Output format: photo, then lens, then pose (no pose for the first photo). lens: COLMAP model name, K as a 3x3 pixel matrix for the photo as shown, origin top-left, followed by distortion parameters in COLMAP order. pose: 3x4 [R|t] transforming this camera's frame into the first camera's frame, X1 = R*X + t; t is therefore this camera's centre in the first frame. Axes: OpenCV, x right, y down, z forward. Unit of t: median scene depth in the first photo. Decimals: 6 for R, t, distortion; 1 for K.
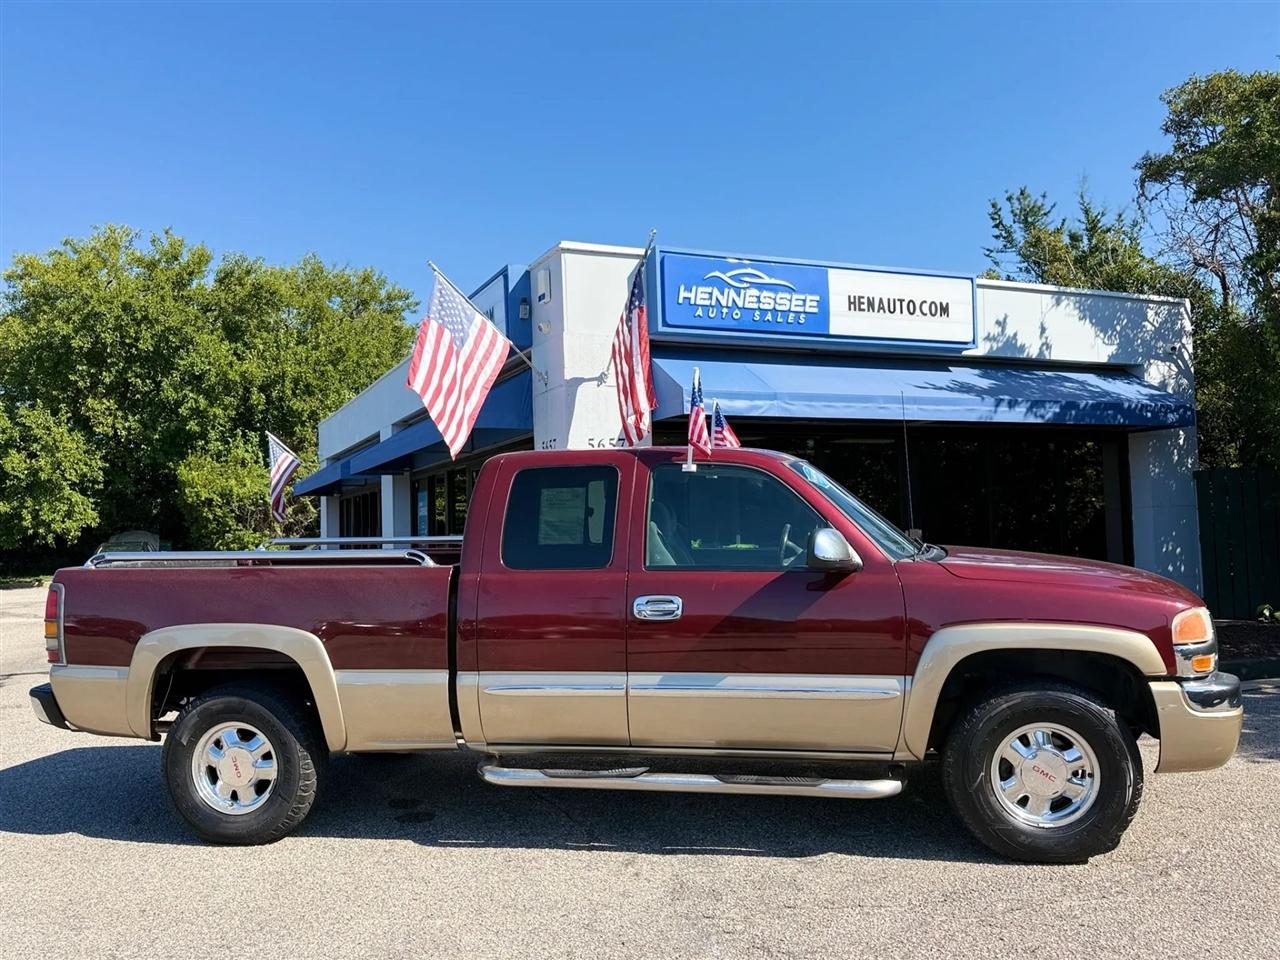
lens RADIAL K [[1052.3, 0, 633.2], [0, 1052.3, 480.0], [0, 0, 1]] dist [0.139405, -0.262660]
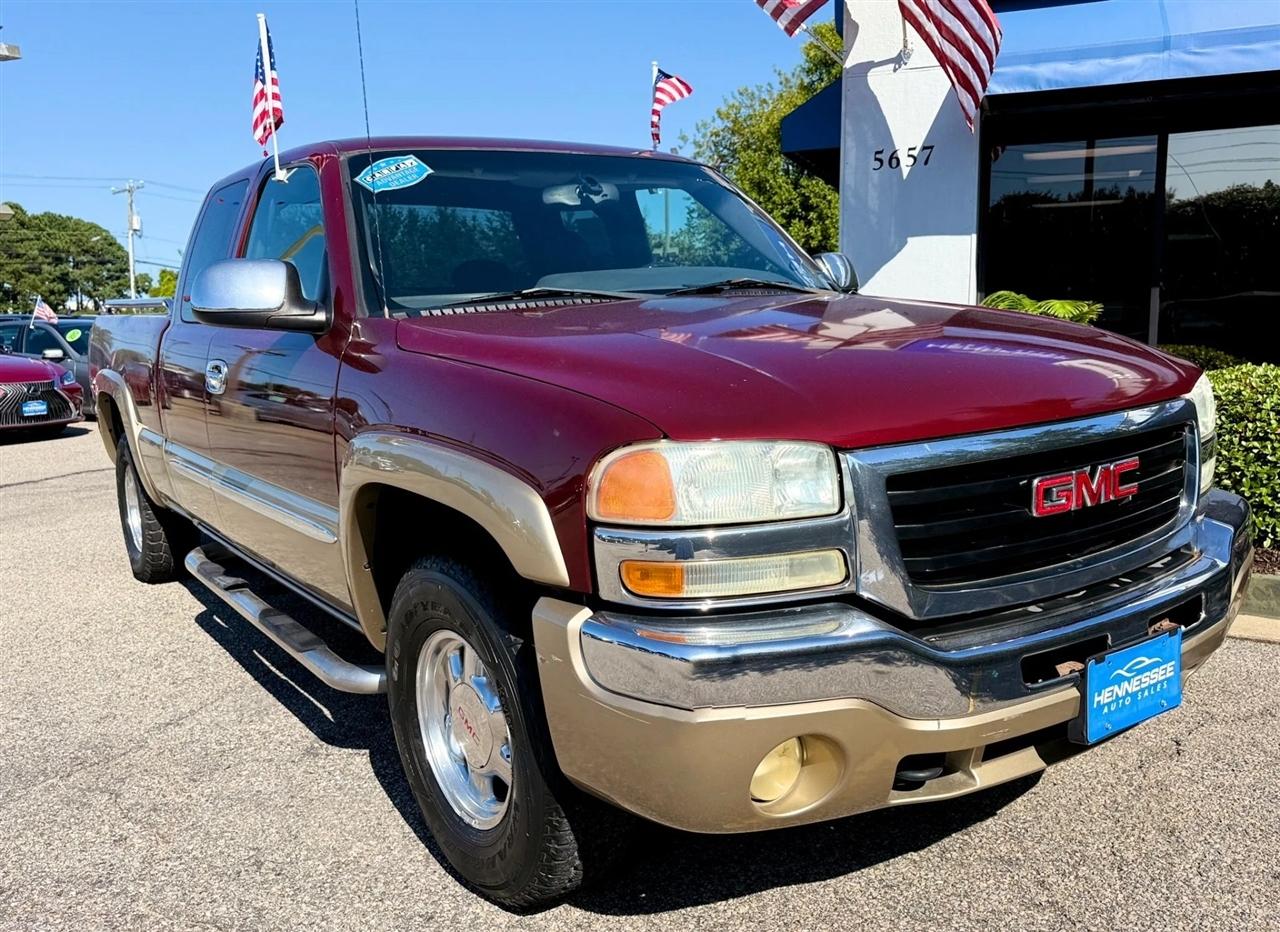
lens RADIAL K [[1059.9, 0, 628.0], [0, 1059.9, 487.6], [0, 0, 1]] dist [0.071808, -0.127299]
pose [[0.695699, 0.124175, -0.707519, 0.347025], [0.036458, 0.977572, 0.207420, 0.024814], [0.717408, -0.170097, 0.675569, 0.319166]]
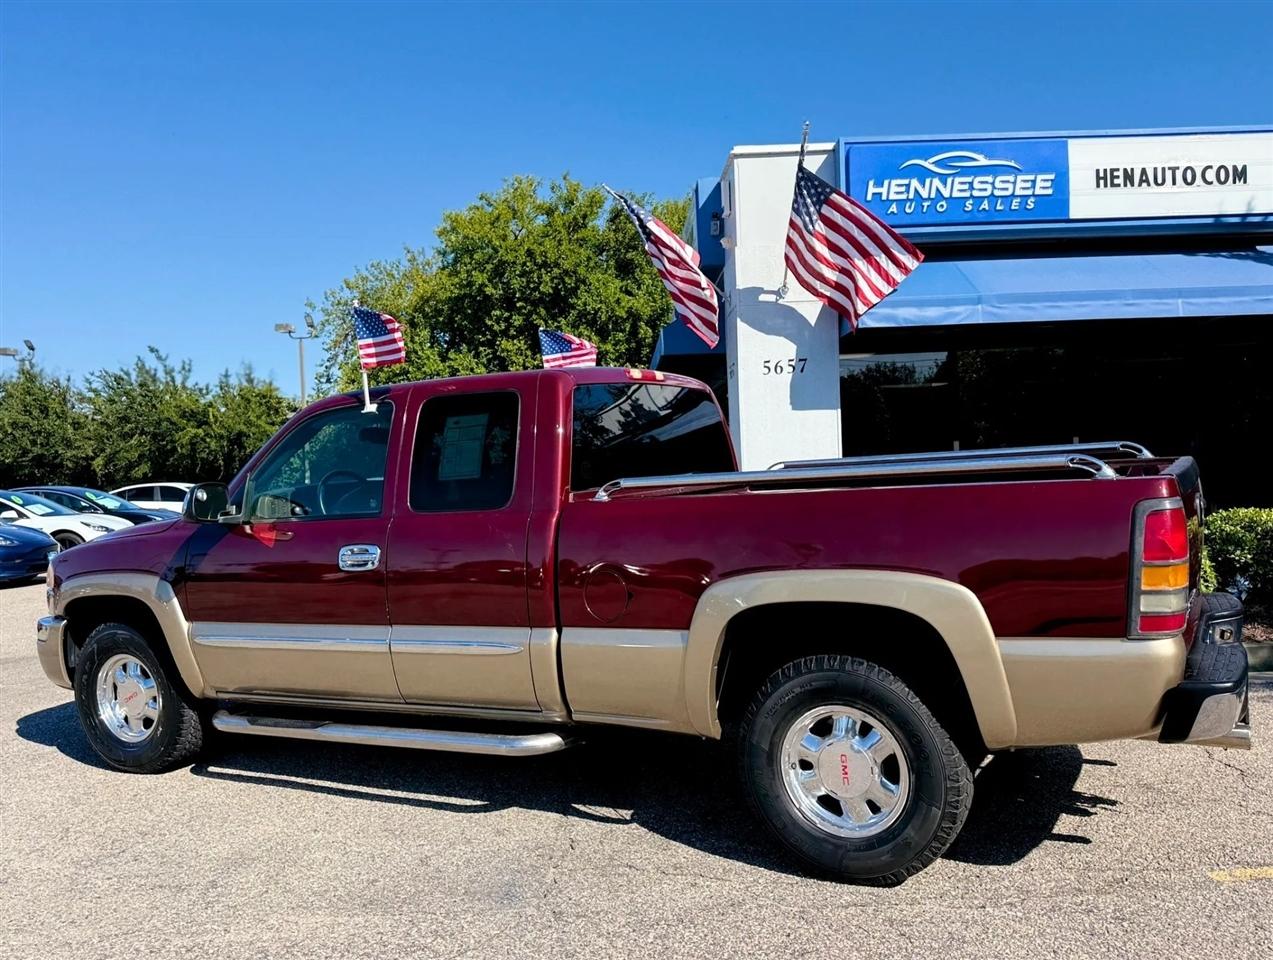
lens RADIAL K [[1072.6, 0, 650.9], [0, 1072.6, 496.0], [0, 0, 1]] dist [0.135483, -0.255731]
pose [[0.923212, 0.003091, -0.384278, 0.210556], [0.029487, 0.996450, 0.078856, 0.001973], [0.383157, -0.084133, 0.919844, 0.066737]]
